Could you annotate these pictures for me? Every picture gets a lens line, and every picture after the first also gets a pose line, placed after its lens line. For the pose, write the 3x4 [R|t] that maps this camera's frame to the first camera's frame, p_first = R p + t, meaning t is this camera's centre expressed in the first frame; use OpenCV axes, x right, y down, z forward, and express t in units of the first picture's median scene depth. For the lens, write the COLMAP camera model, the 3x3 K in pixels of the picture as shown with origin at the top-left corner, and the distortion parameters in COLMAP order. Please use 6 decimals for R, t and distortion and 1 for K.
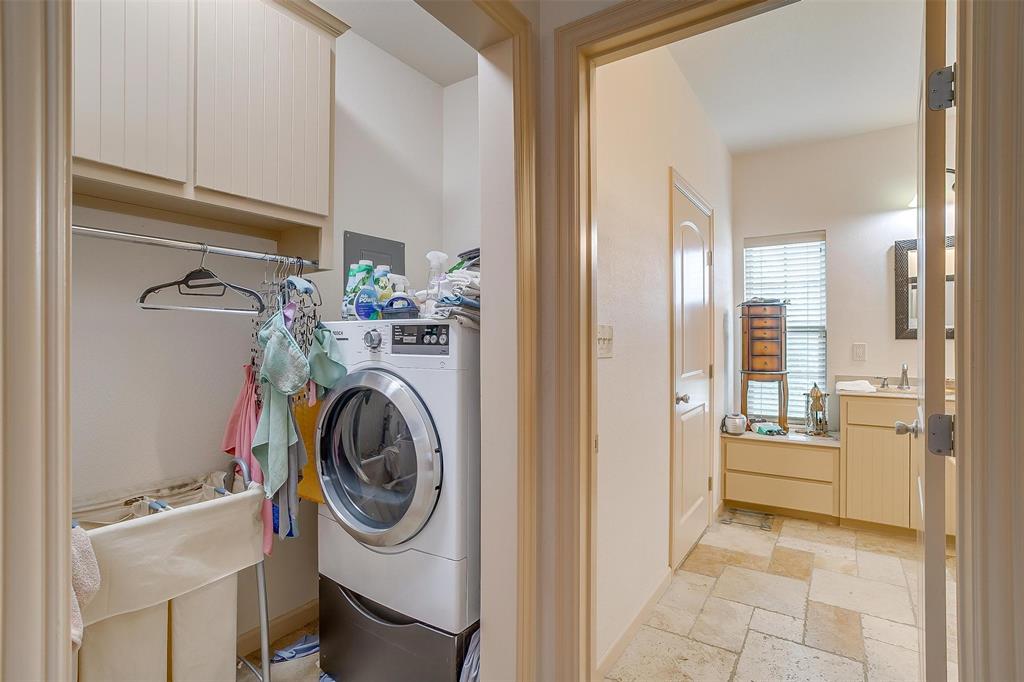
lens RADIAL K [[487.7, 0, 512.4], [0, 487.7, 340.4], [0, 0, 1]] dist [-0.024315, -0.000234]
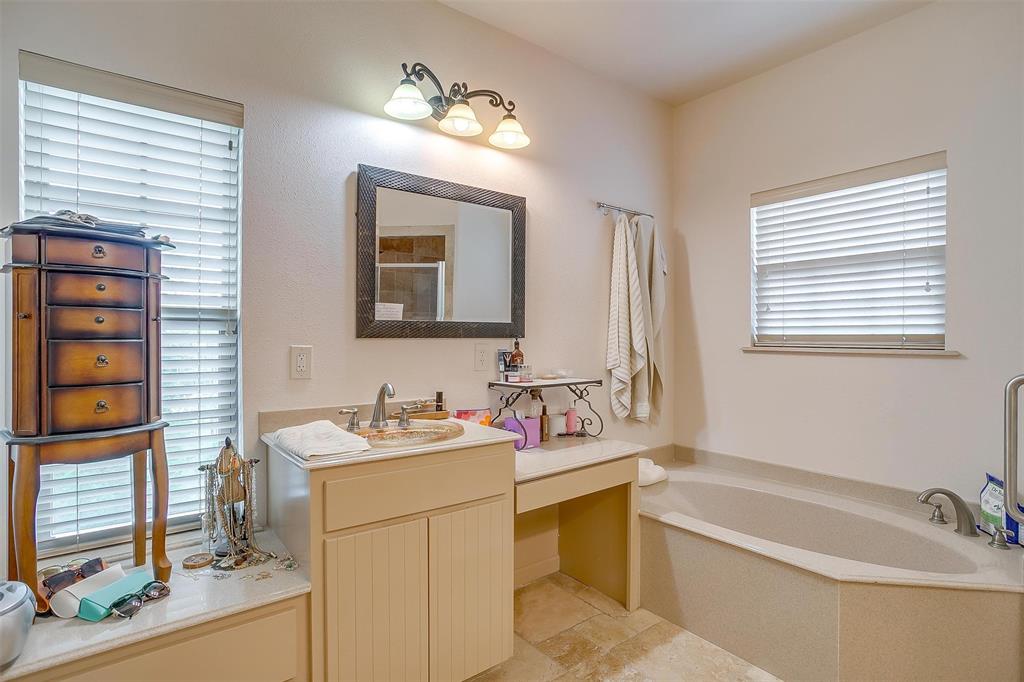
lens RADIAL K [[501.5, 0, 511.3], [0, 501.5, 339.1], [0, 0, 1]] dist [-0.013818, 0.000148]
pose [[0.321667, -0.002641, 0.946849, 0.280985], [0.002057, 0.999996, 0.002090, -0.001446], [-0.946851, 0.001275, 0.321671, 0.607321]]
